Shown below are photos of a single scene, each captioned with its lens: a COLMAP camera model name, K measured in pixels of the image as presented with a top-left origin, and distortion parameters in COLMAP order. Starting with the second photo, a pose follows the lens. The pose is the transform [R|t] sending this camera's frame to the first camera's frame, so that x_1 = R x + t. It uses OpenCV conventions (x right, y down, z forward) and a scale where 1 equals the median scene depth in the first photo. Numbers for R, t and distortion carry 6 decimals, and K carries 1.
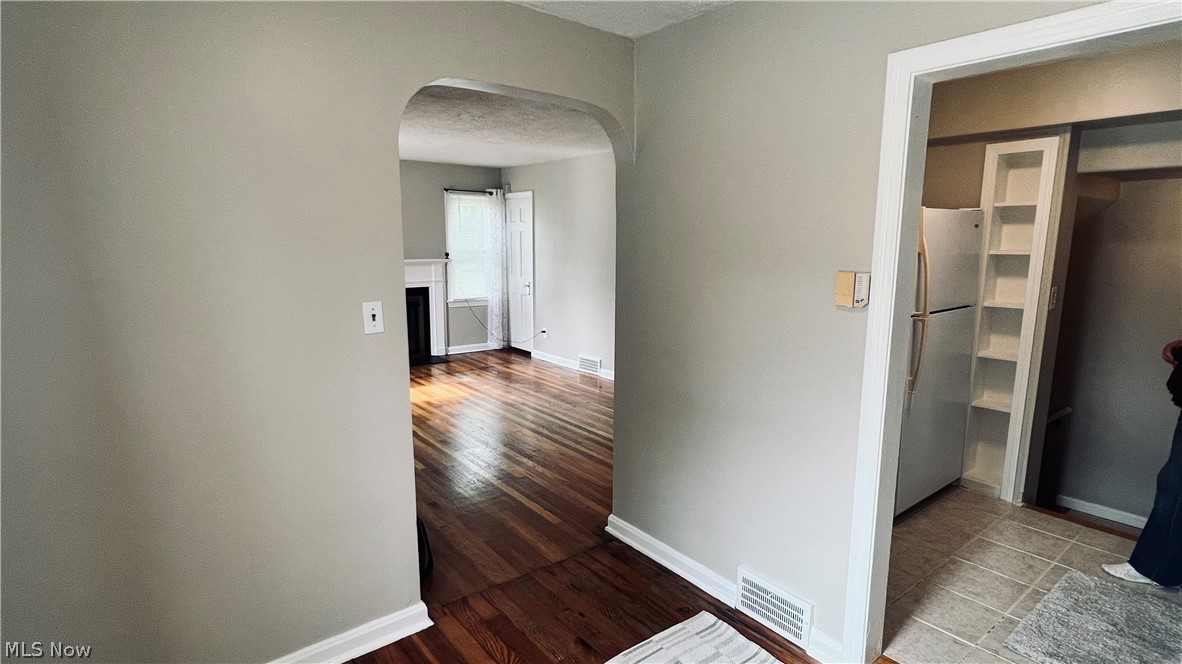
lens RADIAL K [[597.0, 0, 589.2], [0, 597.0, 332.5], [0, 0, 1]] dist [-0.001511, 0.004203]
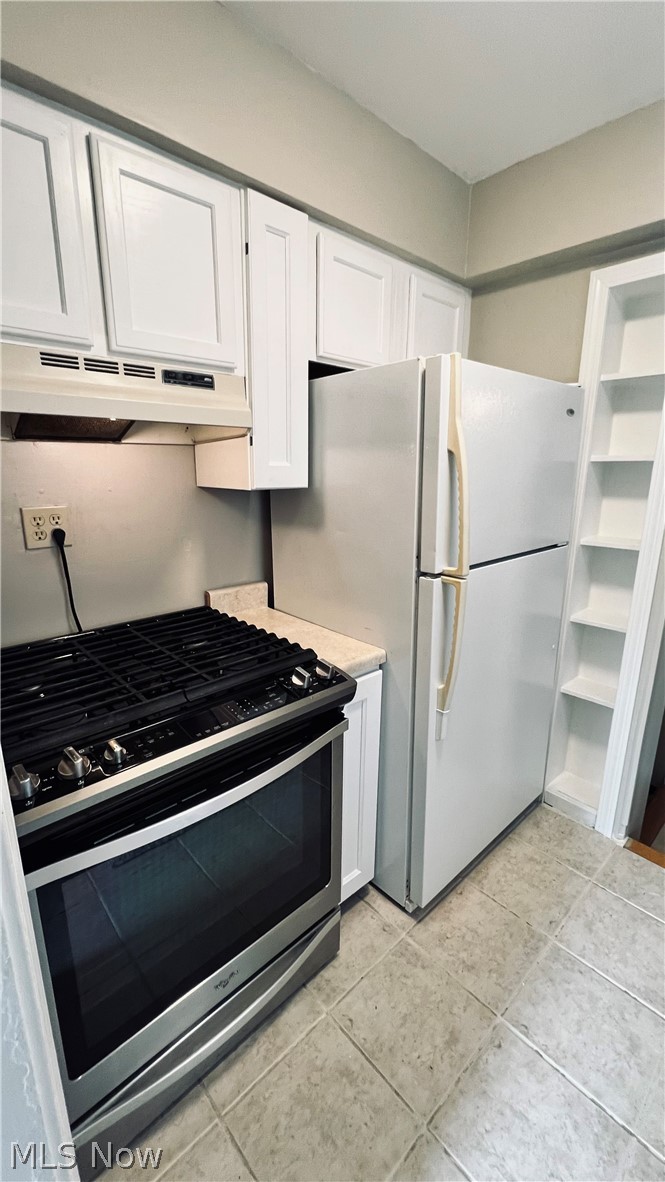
lens RADIAL K [[489.8, 0, 333.7], [0, 489.8, 590.2], [0, 0, 1]] dist [-0.001985, -0.000209]
pose [[0.996496, -0.021204, 0.080905, 0.359959], [0.014064, 0.996037, 0.087826, -0.046578], [-0.082447, -0.086381, 0.992845, 0.505949]]
